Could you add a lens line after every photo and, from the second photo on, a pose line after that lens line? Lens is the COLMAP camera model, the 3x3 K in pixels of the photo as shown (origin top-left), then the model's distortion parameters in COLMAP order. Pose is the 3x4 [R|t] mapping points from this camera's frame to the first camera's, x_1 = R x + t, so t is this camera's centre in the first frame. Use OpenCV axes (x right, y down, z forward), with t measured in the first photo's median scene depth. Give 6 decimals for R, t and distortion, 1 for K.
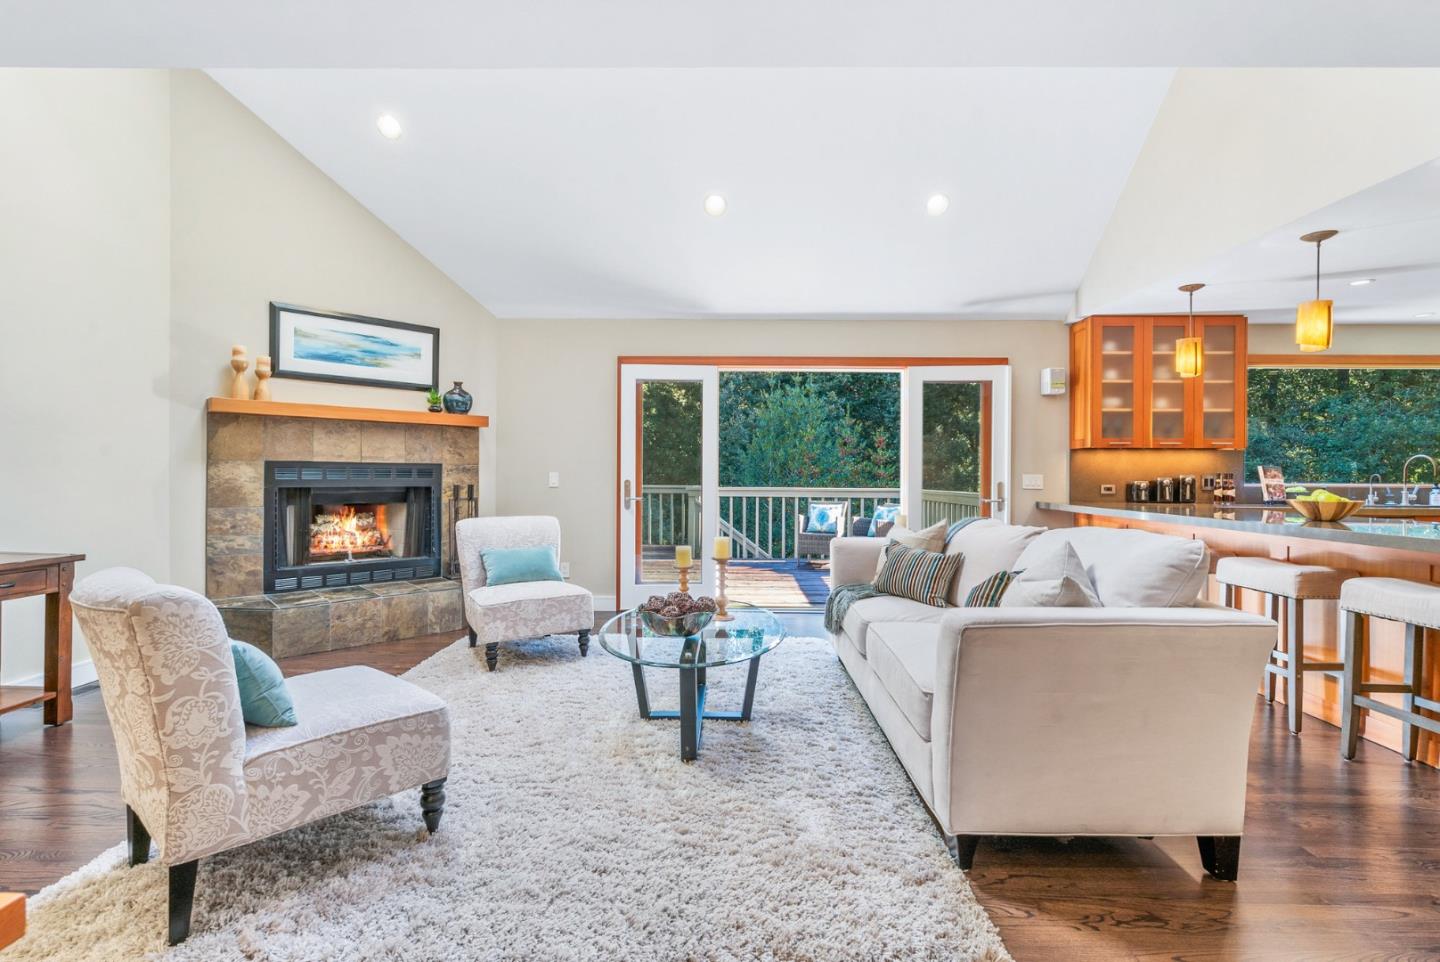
lens RADIAL K [[656.3, 0, 722.7], [0, 656.3, 486.0], [0, 0, 1]] dist [0.001660, 0.000537]
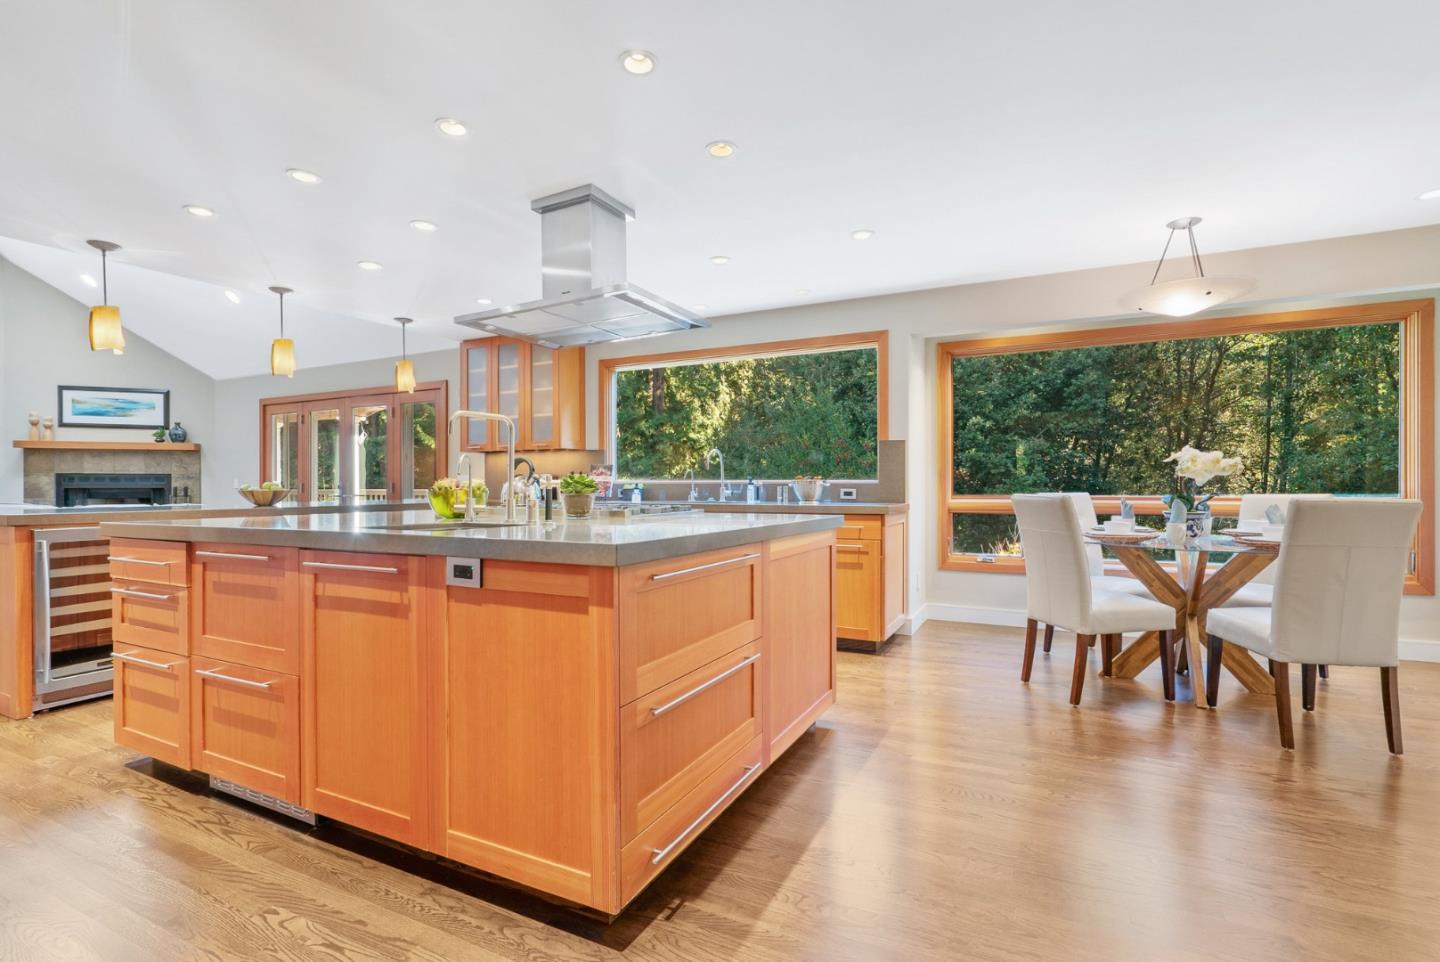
lens RADIAL K [[663.6, 0, 724.6], [0, 663.6, 486.7], [0, 0, 1]] dist [-0.001094, -0.000068]
pose [[0.904638, -0.006644, -0.426130, 1.585821], [-0.000047, 0.999877, -0.015689, 0.024506], [0.426181, 0.014213, 0.904526, 0.120006]]
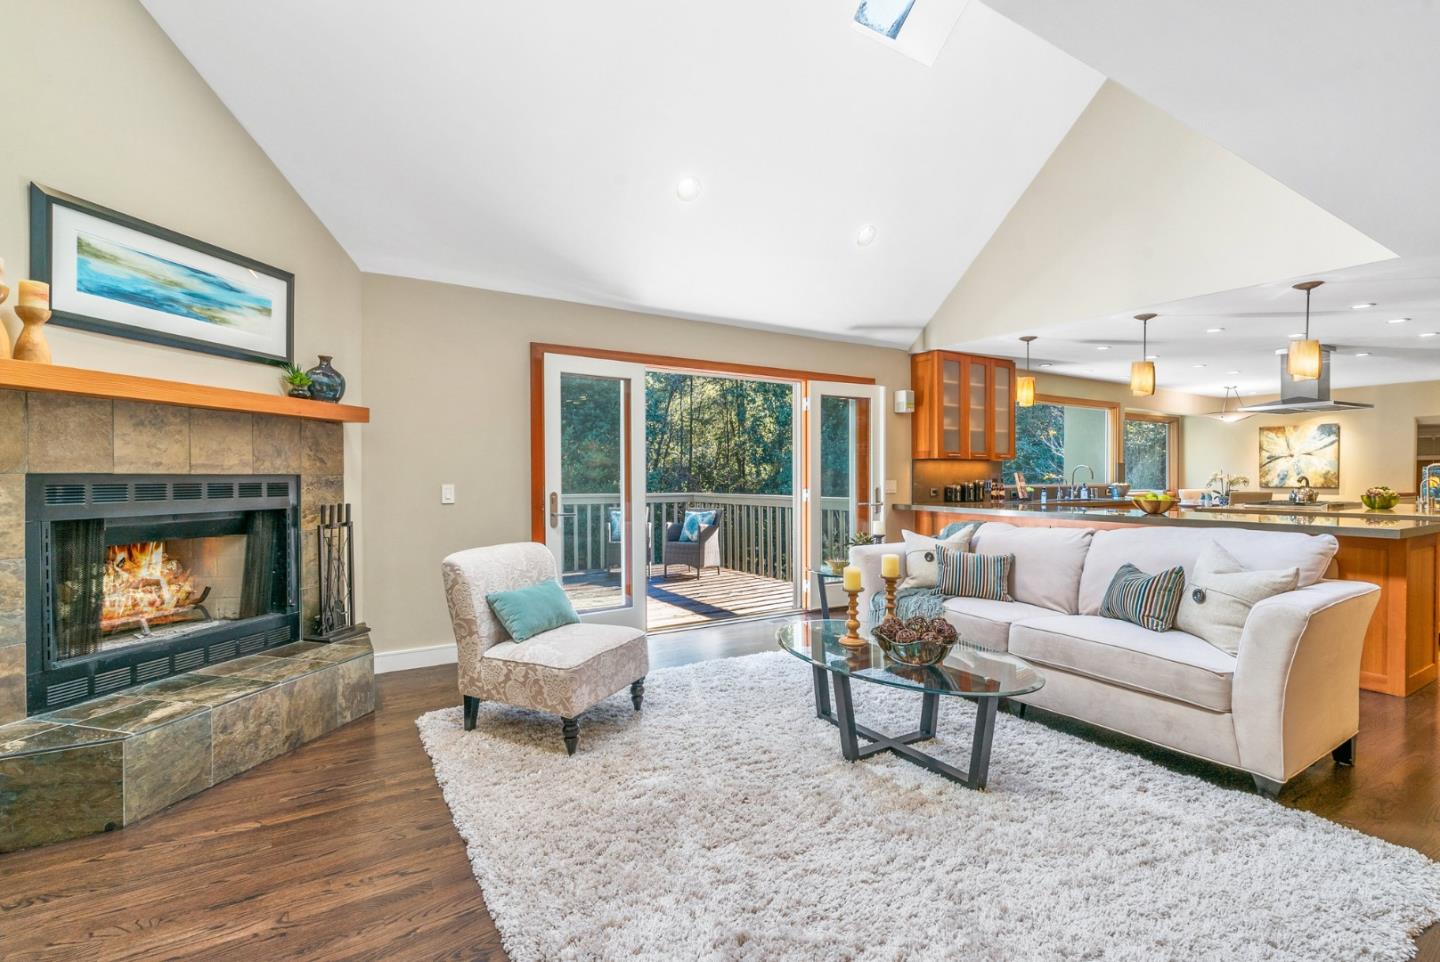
lens RADIAL K [[653.2, 0, 724.7], [0, 653.2, 492.5], [0, 0, 1]] dist [-0.000892, 0.000225]
pose [[0.838740, -0.020388, 0.544151, -0.456643], [0.015143, 0.999786, 0.014118, -0.019329], [-0.544322, -0.003601, 0.838869, 0.206946]]
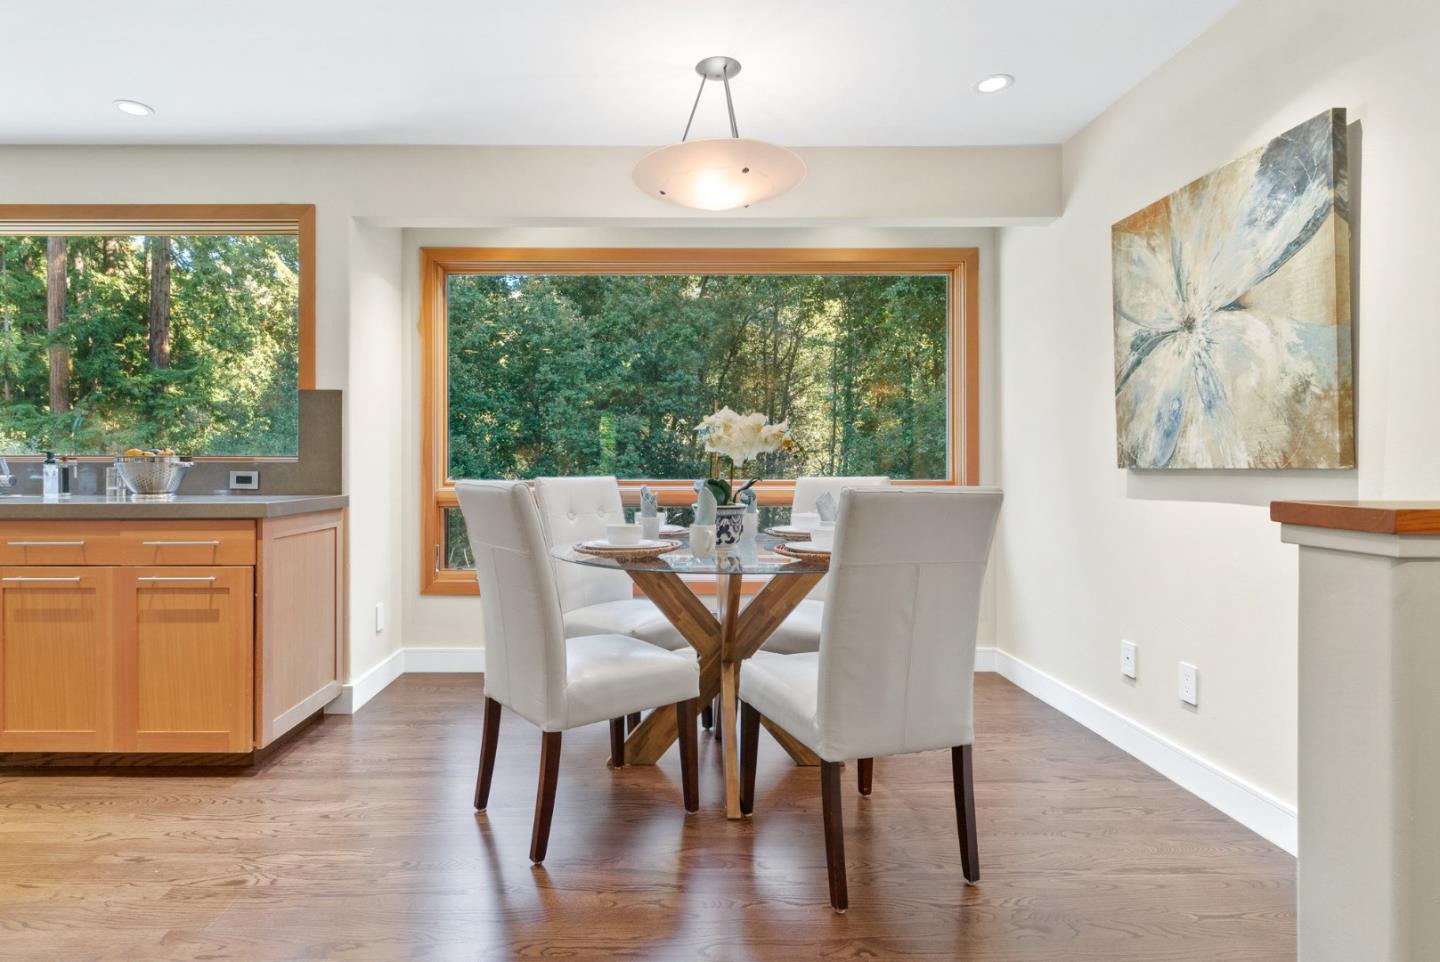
lens RADIAL K [[744.8, 0, 664.2], [0, 744.8, 469.8], [0, 0, 1]] dist [0.002682, 0.001955]
pose [[0.999770, -0.007607, 0.020062, 1.679628], [0.007852, 0.999895, -0.012142, 0.021383], [-0.019968, 0.012297, 0.999725, 0.446257]]
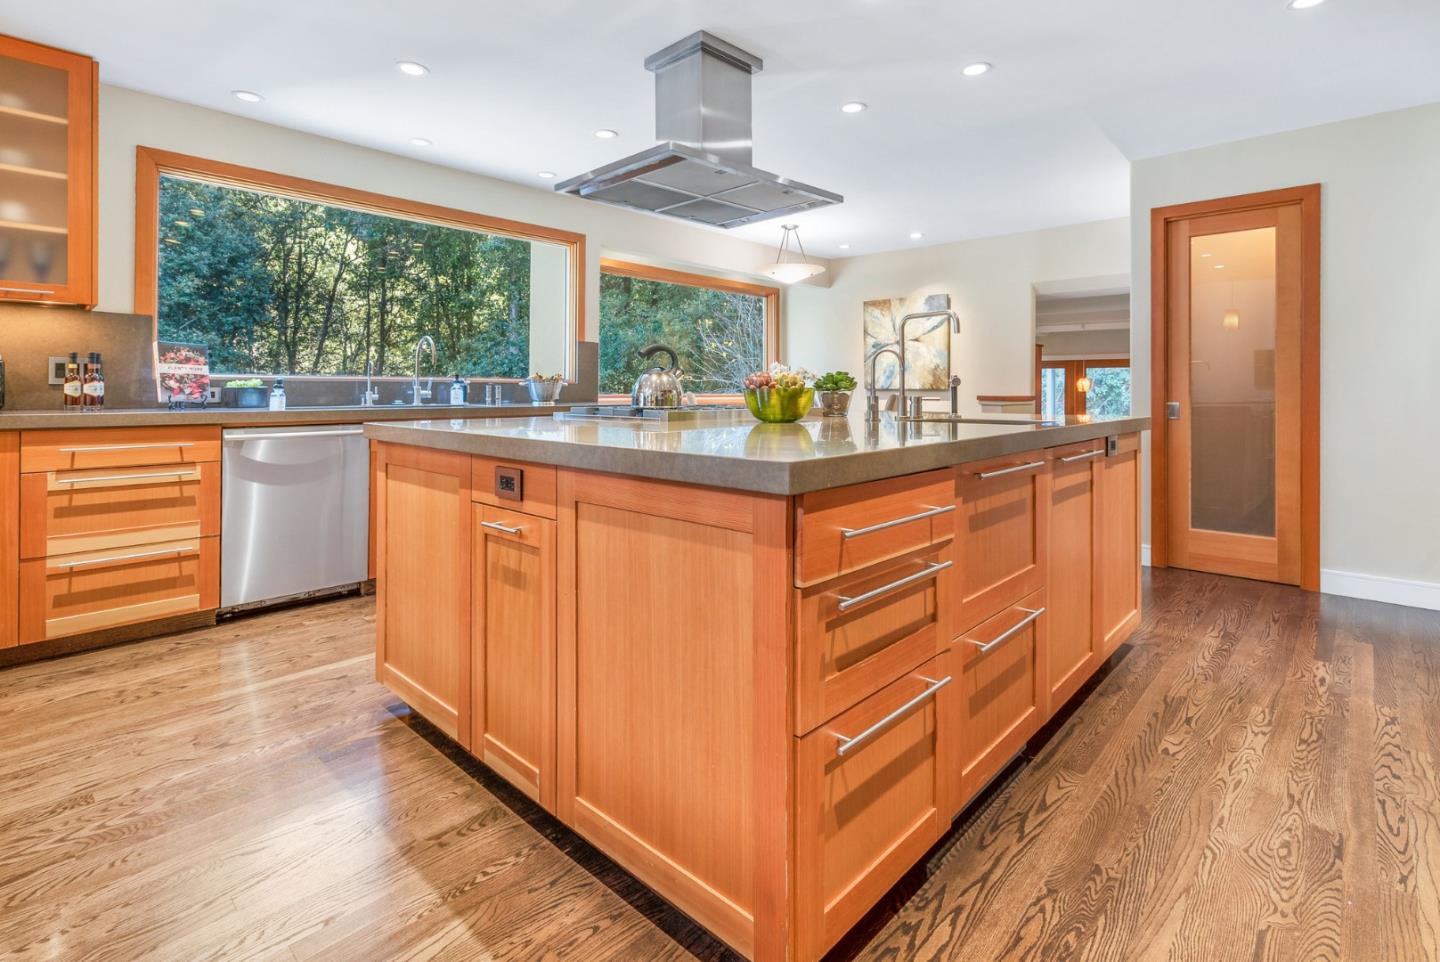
lens RADIAL K [[690.5, 0, 723.1], [0, 690.5, 393.7], [0, 0, 1]] dist [-0.002387, 0.000029]
pose [[0.668778, -0.008405, 0.743415, 0.753308], [0.012900, 0.999917, -0.000300, 0.022759], [-0.743351, 0.009790, 0.668830, 0.251796]]
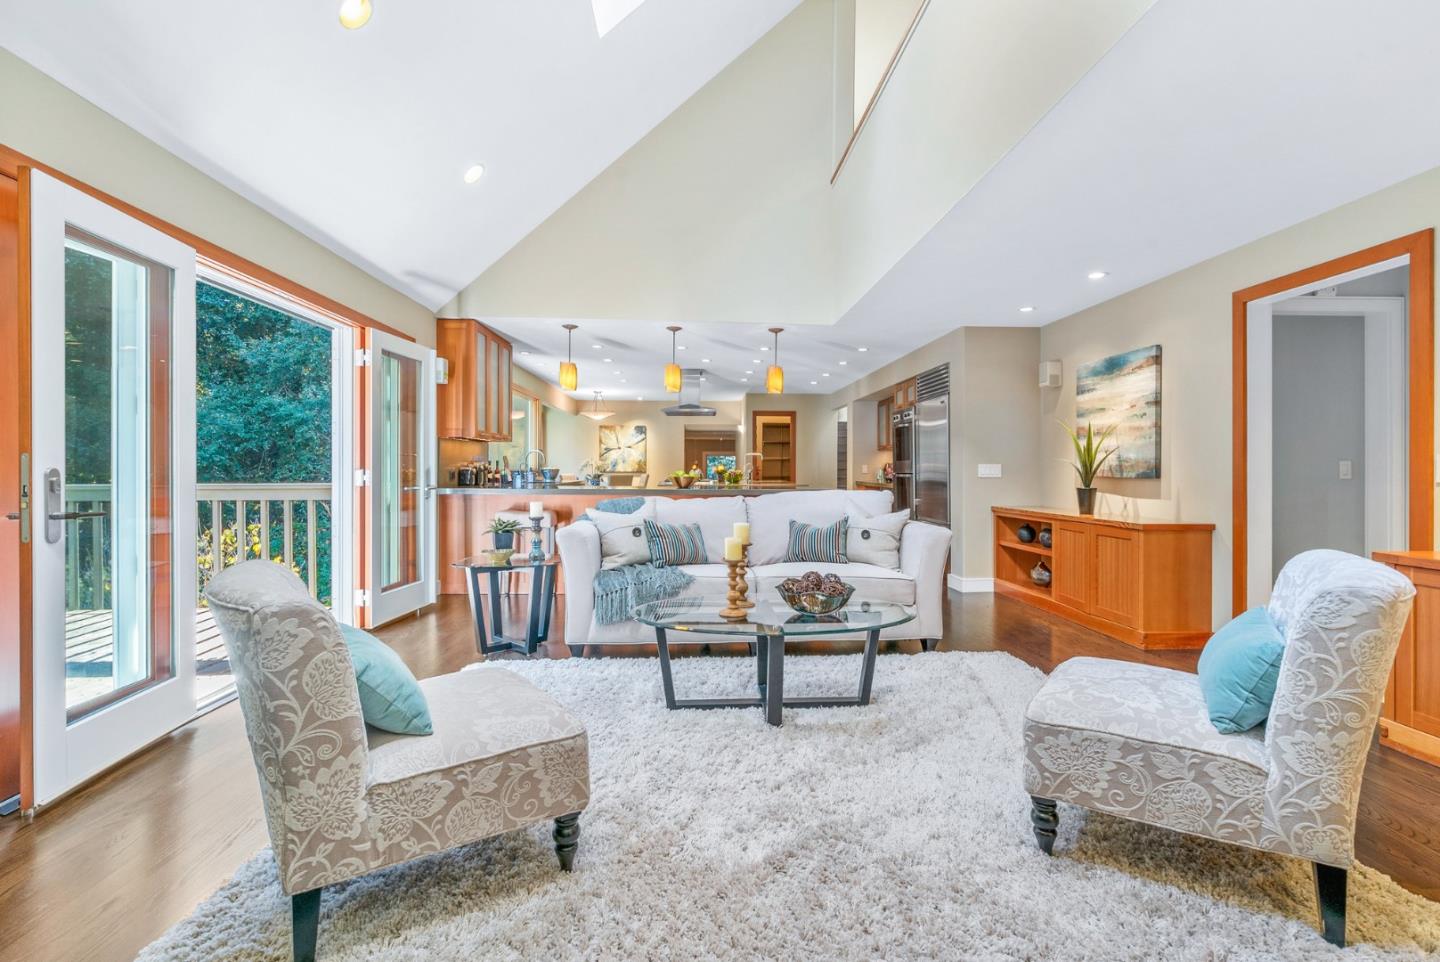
lens RADIAL K [[659.1, 0, 720.0], [0, 659.1, 481.0], [0, 0, 1]] dist [-0.003772, -0.000067]
pose [[-0.064769, -0.024954, 0.997588, -0.625566], [0.013778, 0.999570, 0.025898, -0.007436], [-0.997805, 0.015422, -0.064397, 0.693160]]
